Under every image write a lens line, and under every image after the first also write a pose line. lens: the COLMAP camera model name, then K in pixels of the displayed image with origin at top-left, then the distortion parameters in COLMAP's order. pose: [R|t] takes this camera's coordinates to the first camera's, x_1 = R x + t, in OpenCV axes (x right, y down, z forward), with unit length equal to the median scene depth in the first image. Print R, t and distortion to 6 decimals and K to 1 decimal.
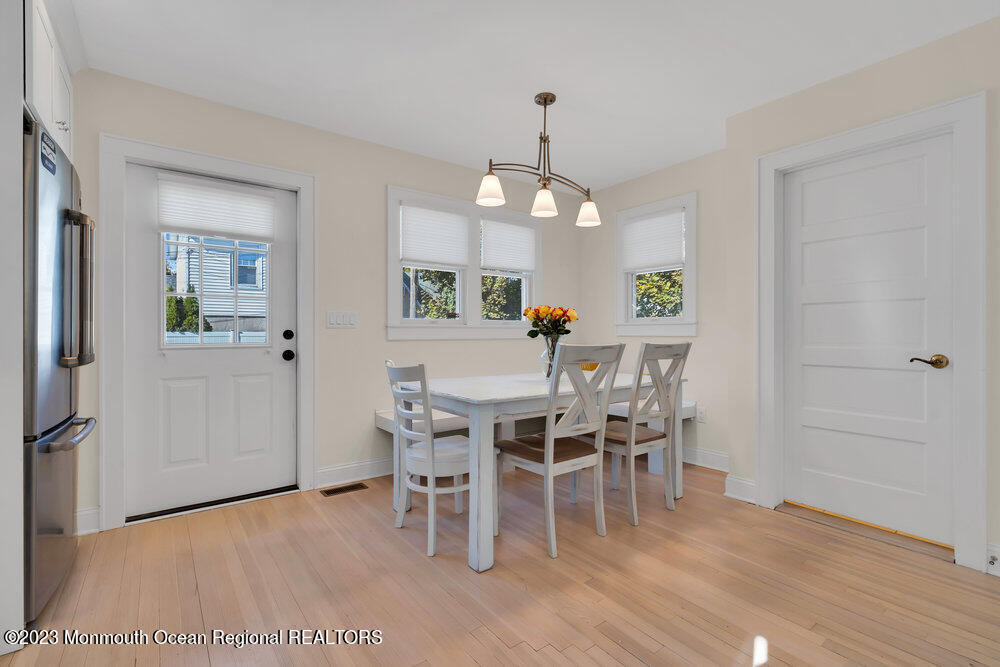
lens RADIAL K [[458.1, 0, 504.7], [0, 458.1, 331.1], [0, 0, 1]] dist [0.001474, -0.001027]
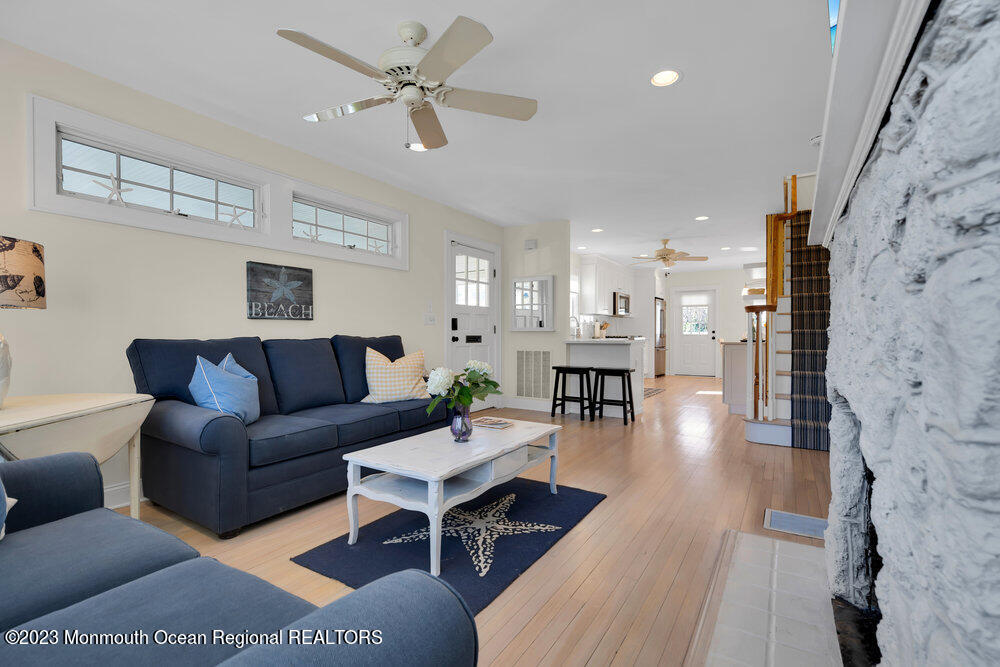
lens RADIAL K [[458.1, 0, 500.3], [0, 458.1, 334.2], [0, 0, 1]] dist [0.001474, -0.001027]
pose [[0.351694, 0.011045, -0.936050, 2.641978], [-0.008121, 0.999929, 0.008747, 0.008380], [0.936080, 0.004525, 0.351758, -2.057314]]
